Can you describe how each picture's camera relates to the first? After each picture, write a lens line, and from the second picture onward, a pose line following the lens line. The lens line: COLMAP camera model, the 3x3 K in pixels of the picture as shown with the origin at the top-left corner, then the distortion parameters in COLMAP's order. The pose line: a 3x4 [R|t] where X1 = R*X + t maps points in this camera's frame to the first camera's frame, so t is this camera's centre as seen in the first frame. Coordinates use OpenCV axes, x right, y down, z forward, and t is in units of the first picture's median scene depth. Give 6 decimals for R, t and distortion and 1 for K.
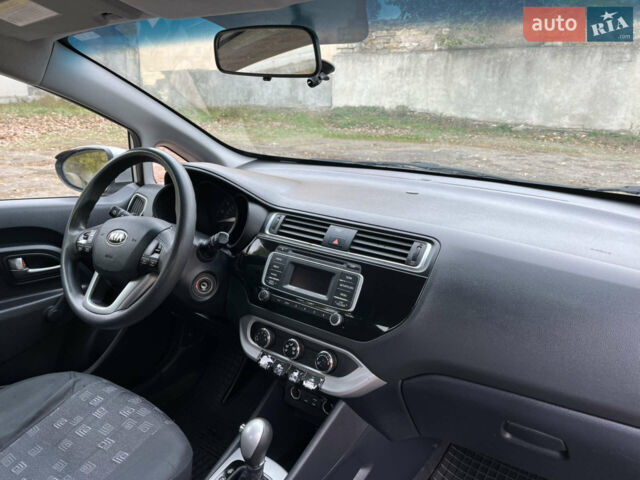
lens RADIAL K [[492.0, 0, 320.0], [0, 492.0, 240.0], [0, 0, 1]] dist [0.053118, -0.098229]
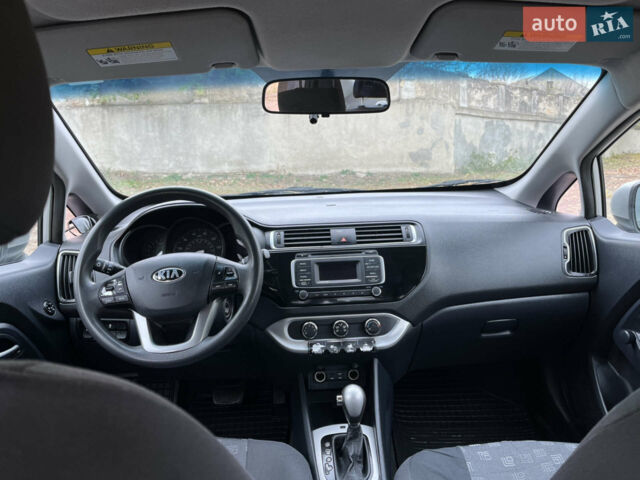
lens RADIAL K [[487.8, 0, 320.0], [0, 487.8, 240.0], [0, 0, 1]] dist [0.050636, -0.002452]
pose [[0.773987, -0.166448, 0.610933, -0.724568], [0.228448, 0.973254, -0.024258, 0.019134], [-0.590556, 0.158342, 0.791310, 0.018488]]
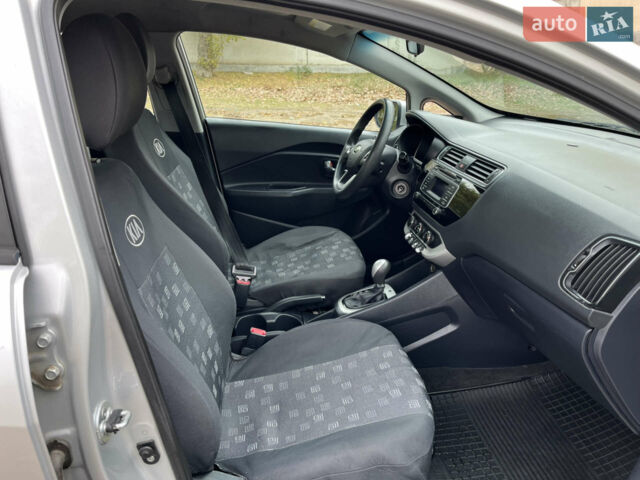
lens RADIAL K [[492.0, 0, 320.0], [0, 492.0, 240.0], [0, 0, 1]] dist [0.053118, -0.098229]
pose [[0.680261, 0.228823, -0.696337, 0.745603], [-0.191568, 0.972504, 0.132429, 0.096390], [0.707493, 0.043309, 0.705392, -0.296044]]
